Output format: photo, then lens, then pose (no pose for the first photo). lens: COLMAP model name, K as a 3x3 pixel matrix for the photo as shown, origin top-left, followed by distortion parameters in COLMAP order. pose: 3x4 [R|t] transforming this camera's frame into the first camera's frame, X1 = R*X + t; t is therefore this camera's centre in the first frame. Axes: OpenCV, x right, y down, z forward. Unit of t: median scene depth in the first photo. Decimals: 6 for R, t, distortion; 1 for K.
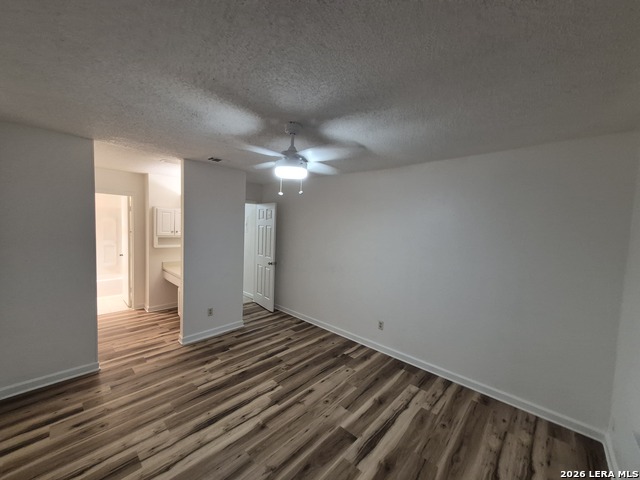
lens RADIAL K [[251.3, 0, 316.7], [0, 251.3, 243.4], [0, 0, 1]] dist [0.000818, 0.000602]
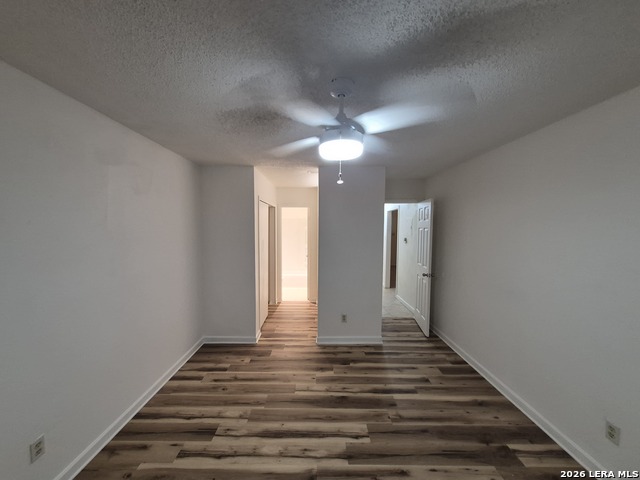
lens RADIAL K [[251.3, 0, 314.6], [0, 251.3, 242.6], [0, 0, 1]] dist [0.007210, -0.000288]
pose [[0.676385, 0.006872, -0.736516, 0.248580], [-0.026887, 0.999520, -0.015366, -0.001189], [0.736057, 0.030196, 0.676246, 0.296754]]
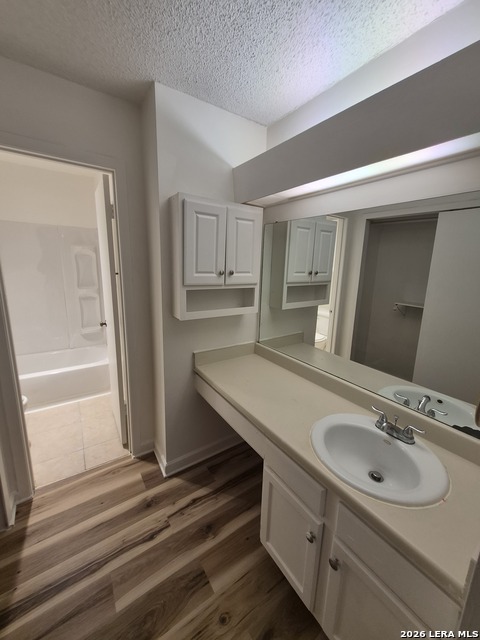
lens RADIAL K [[251.3, 0, 237.5], [0, 251.3, 314.2], [0, 0, 1]] dist [0.000818, 0.000602]
pose [[0.976621, 0.036891, -0.211779, -0.698314], [-0.008312, 0.990908, 0.134283, -0.054701], [0.214807, -0.129383, 0.968049, 0.969013]]
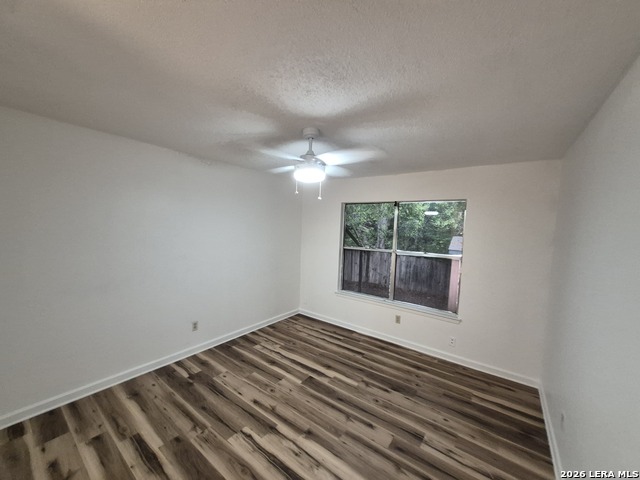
lens RADIAL K [[251.3, 0, 314.6], [0, 251.3, 242.6], [0, 0, 1]] dist [0.007210, -0.000288]
pose [[-0.097813, -0.110658, 0.989034, -0.741705], [0.029254, 0.993050, 0.114000, -0.081148], [-0.994775, 0.040084, -0.093896, 0.693905]]
